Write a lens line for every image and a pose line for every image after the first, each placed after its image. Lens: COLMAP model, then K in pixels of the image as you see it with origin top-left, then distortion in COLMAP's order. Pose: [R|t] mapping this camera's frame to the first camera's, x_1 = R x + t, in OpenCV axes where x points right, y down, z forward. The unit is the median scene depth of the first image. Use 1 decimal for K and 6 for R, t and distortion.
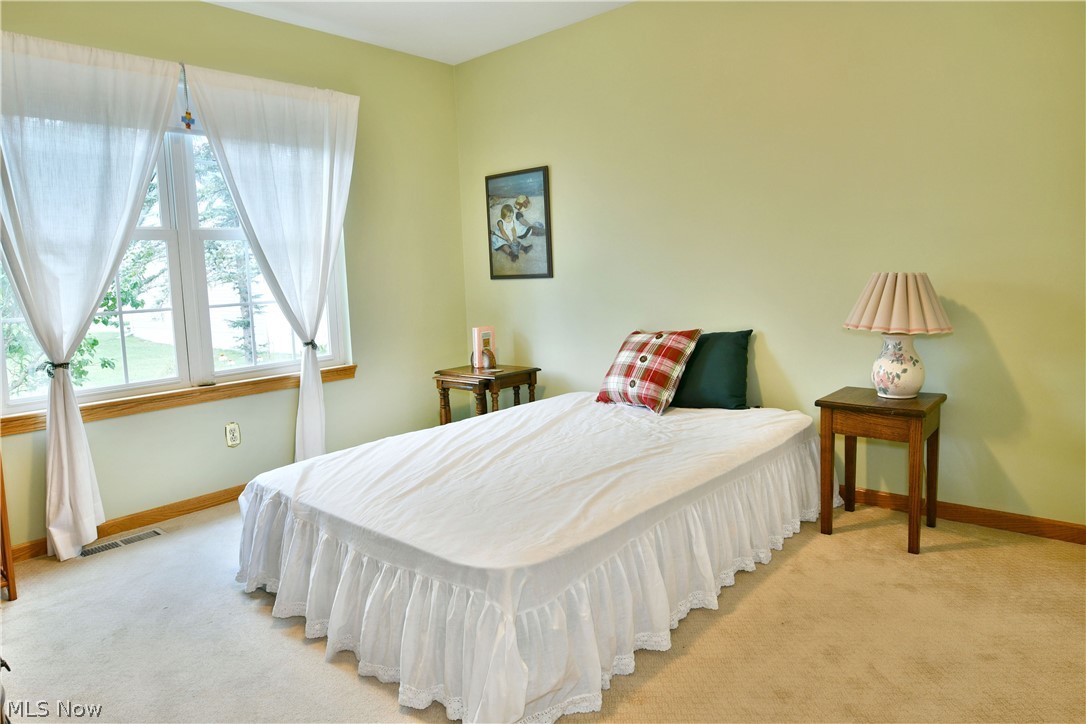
lens RADIAL K [[668.7, 0, 533.9], [0, 668.7, 357.0], [0, 0, 1]] dist [-0.006626, -0.000817]
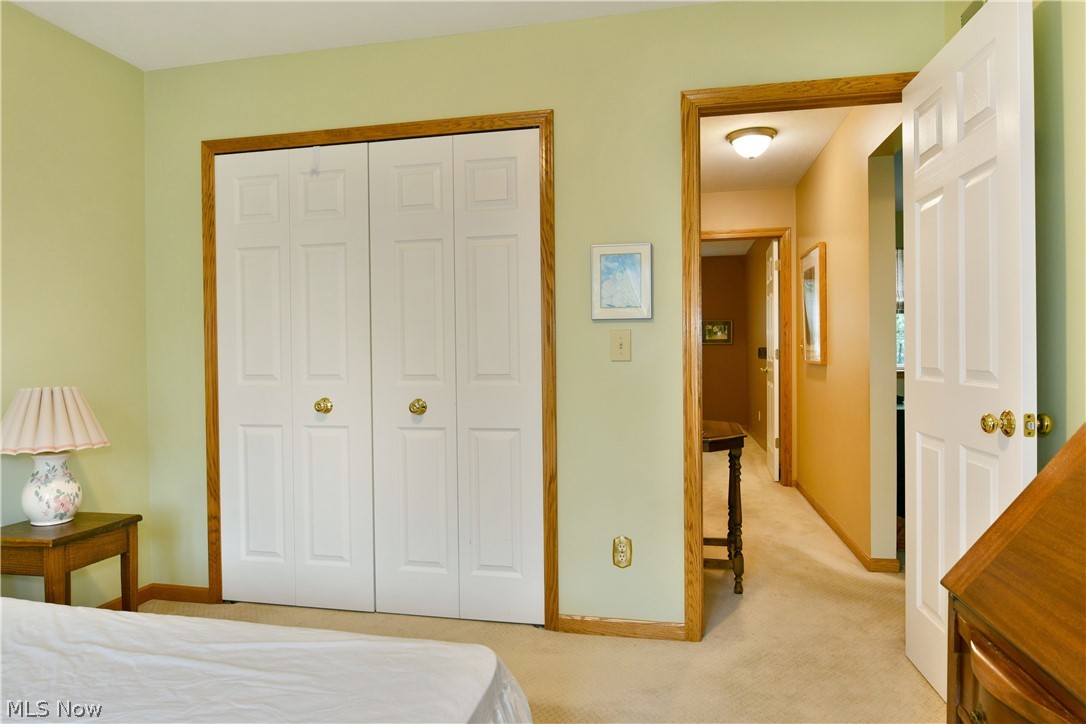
lens RADIAL K [[668.7, 0, 533.9], [0, 668.7, 357.0], [0, 0, 1]] dist [-0.006626, -0.000817]
pose [[-0.506287, 0.060419, 0.860246, -0.618057], [0.167250, 0.985482, 0.029218, -0.085167], [-0.845991, 0.158669, -0.509041, 0.909202]]
